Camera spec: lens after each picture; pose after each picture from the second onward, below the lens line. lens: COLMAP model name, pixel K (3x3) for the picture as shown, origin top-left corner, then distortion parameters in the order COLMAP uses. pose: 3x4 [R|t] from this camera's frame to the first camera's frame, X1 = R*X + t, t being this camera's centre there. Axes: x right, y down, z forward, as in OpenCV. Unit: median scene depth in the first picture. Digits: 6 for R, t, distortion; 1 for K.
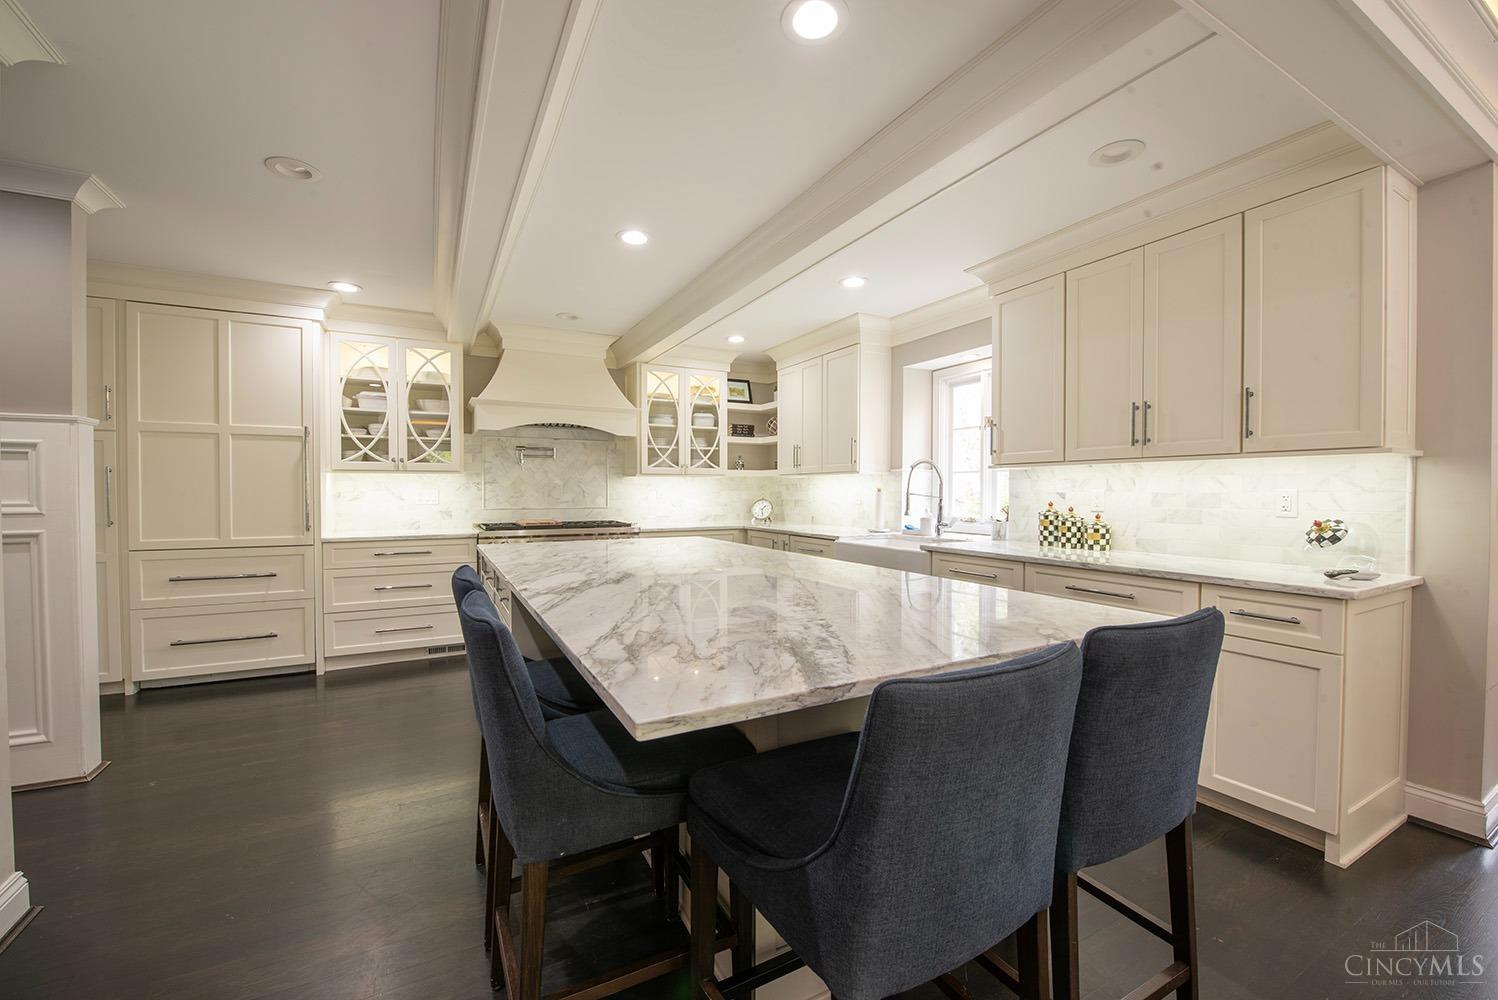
lens RADIAL K [[600.7, 0, 749.2], [0, 600.7, 494.2], [0, 0, 1]] dist [-0.011549, -0.000576]
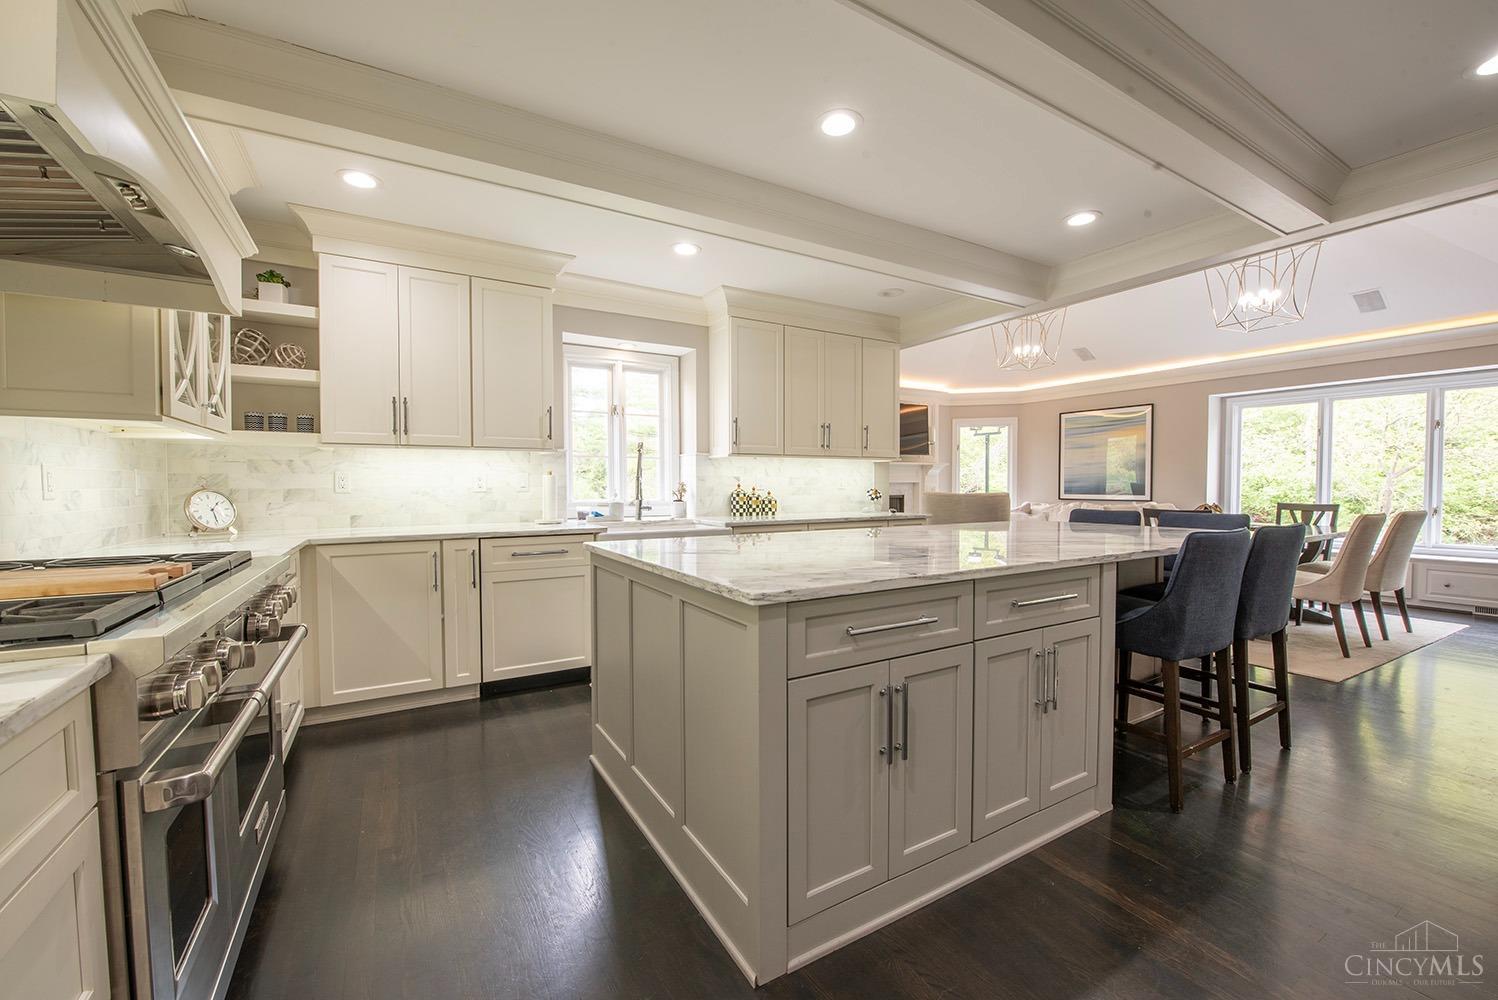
lens RADIAL K [[600.7, 0, 748.9], [0, 600.7, 504.5], [0, 0, 1]] dist [-0.011549, -0.000576]
pose [[-0.038548, -0.032769, 0.998719, -0.842516], [0.008020, 0.999420, 0.033102, 0.015059], [-0.999225, 0.009286, -0.038262, 1.021950]]
